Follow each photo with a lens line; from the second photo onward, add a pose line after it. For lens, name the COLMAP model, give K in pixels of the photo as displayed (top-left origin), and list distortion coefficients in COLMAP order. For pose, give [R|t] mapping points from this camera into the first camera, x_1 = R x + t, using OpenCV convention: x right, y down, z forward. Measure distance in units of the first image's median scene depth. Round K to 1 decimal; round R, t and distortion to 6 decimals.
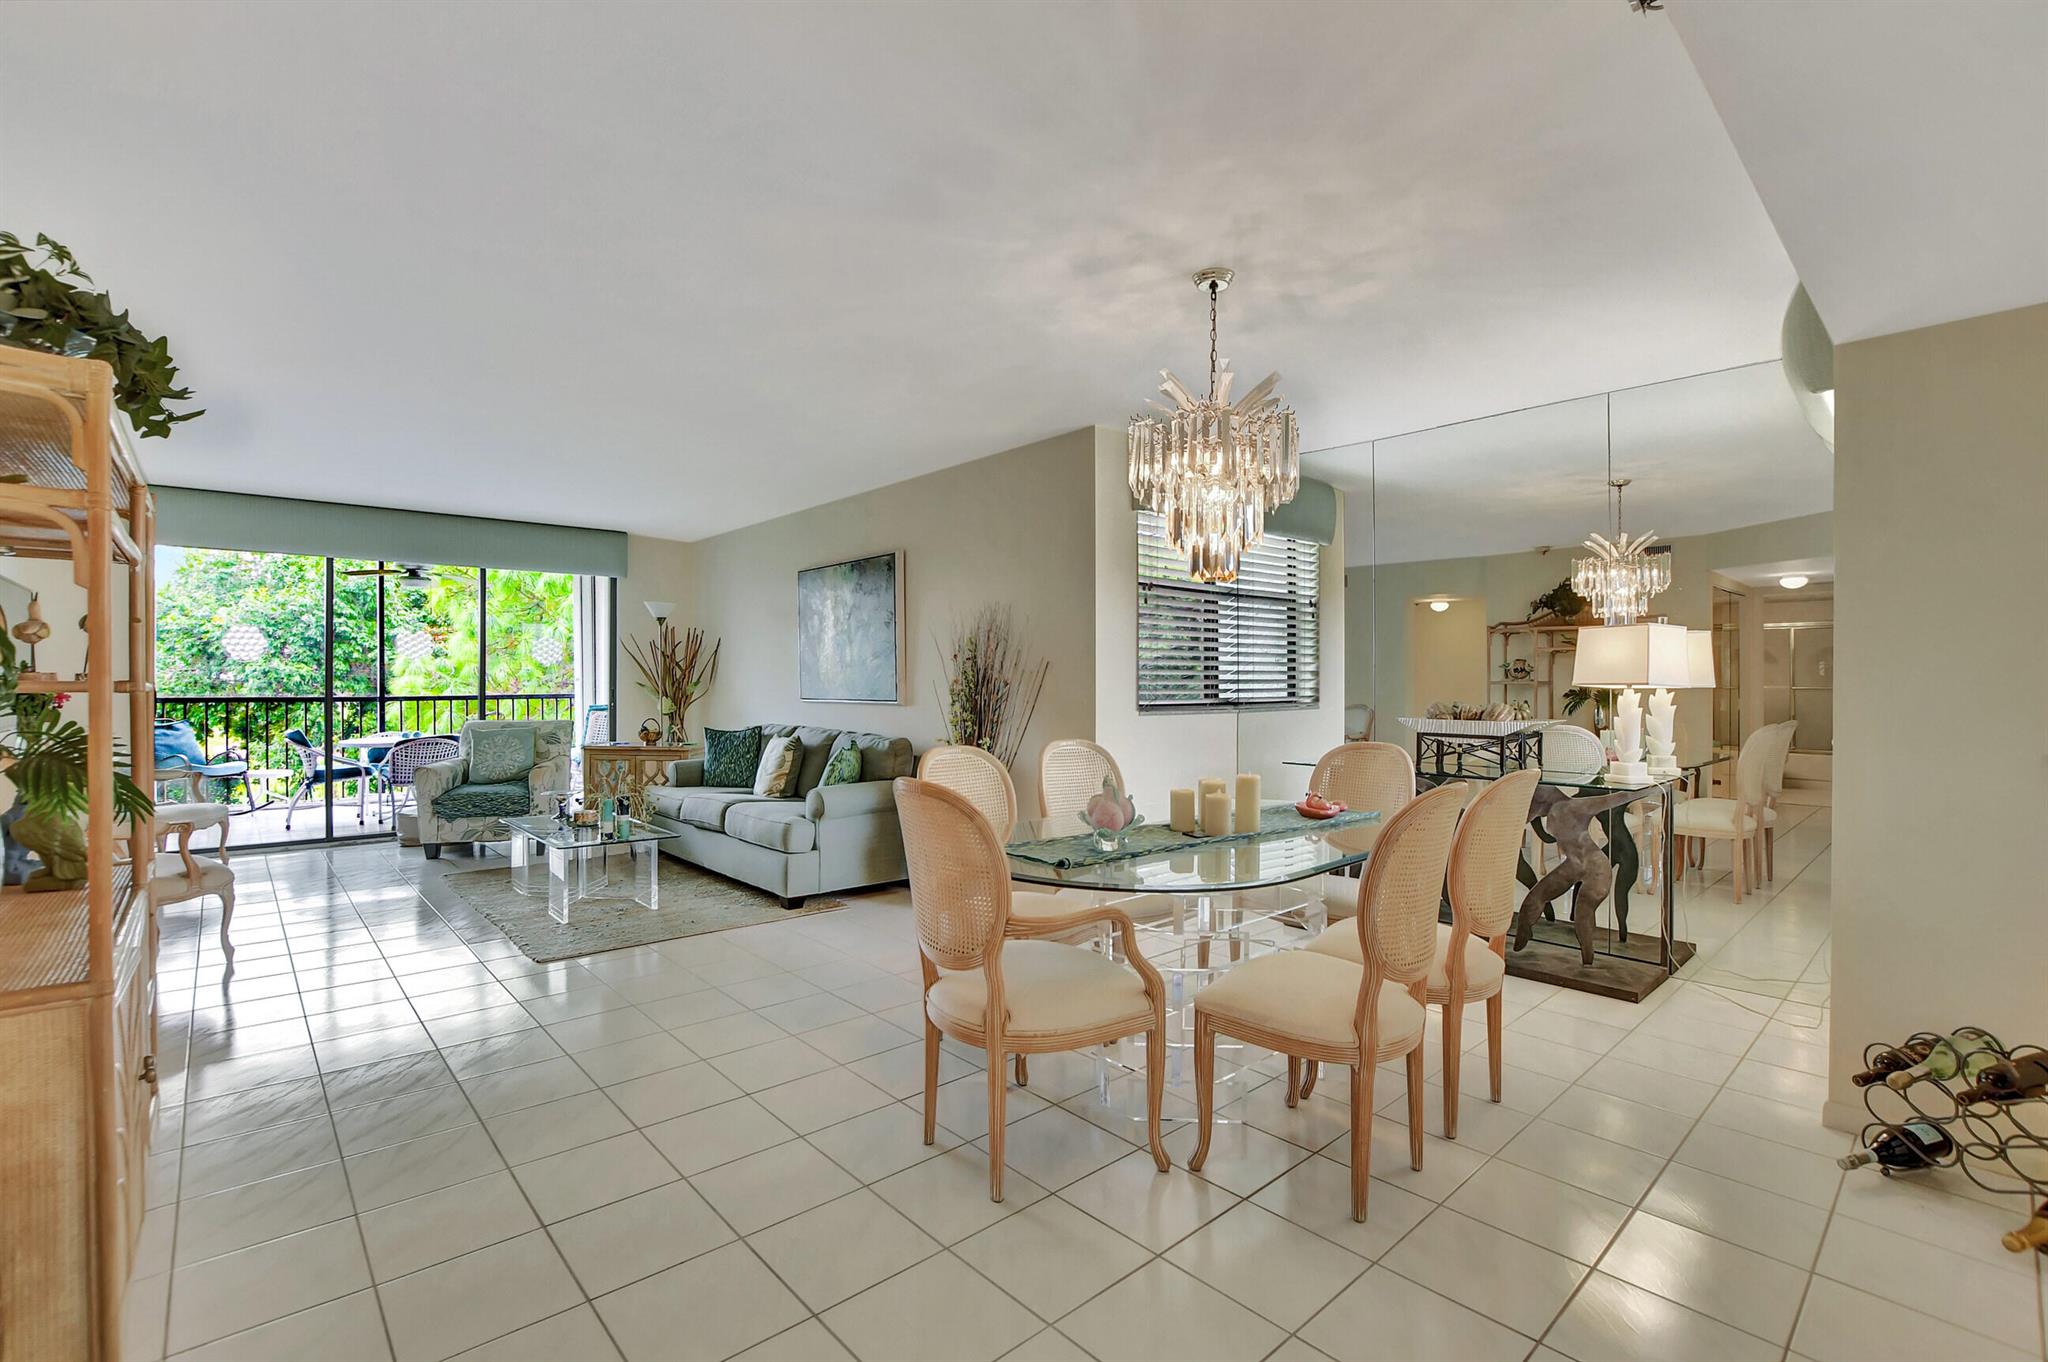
lens RADIAL K [[917.9, 0, 1022.5], [0, 917.9, 679.4], [0, 0, 1]] dist [-0.016274, 0.010764]
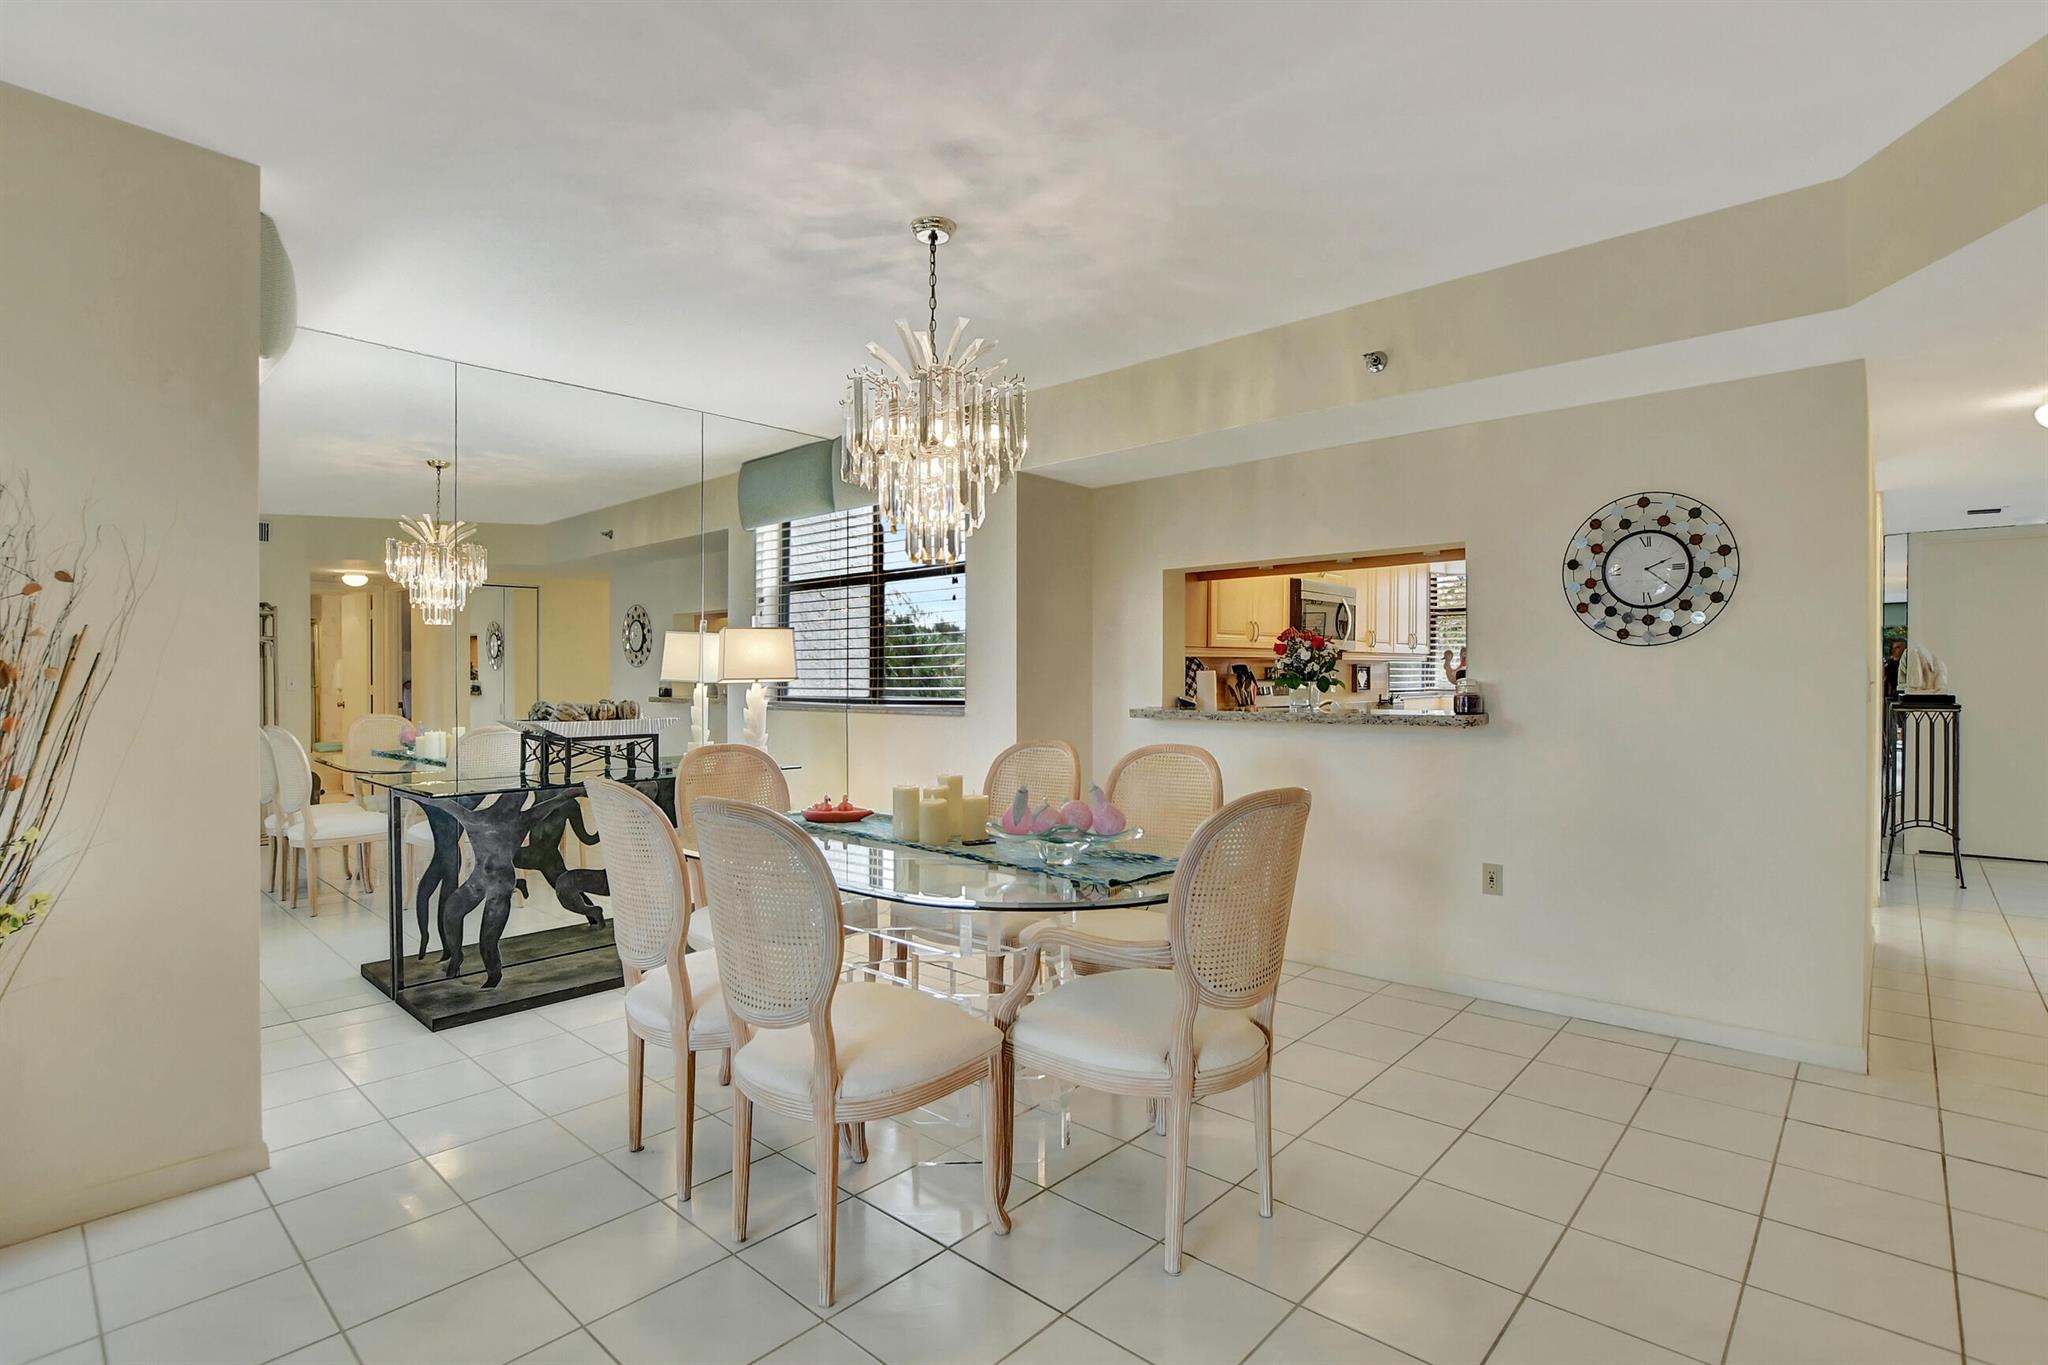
lens RADIAL K [[961.8, 0, 1019.6], [0, 961.8, 684.3], [0, 0, 1]] dist [-0.000695, -0.000024]
pose [[-0.082320, -0.007212, 0.996580, -0.576663], [0.001695, 0.999971, 0.007377, 0.003009], [-0.996605, 0.002296, -0.082305, 0.768452]]
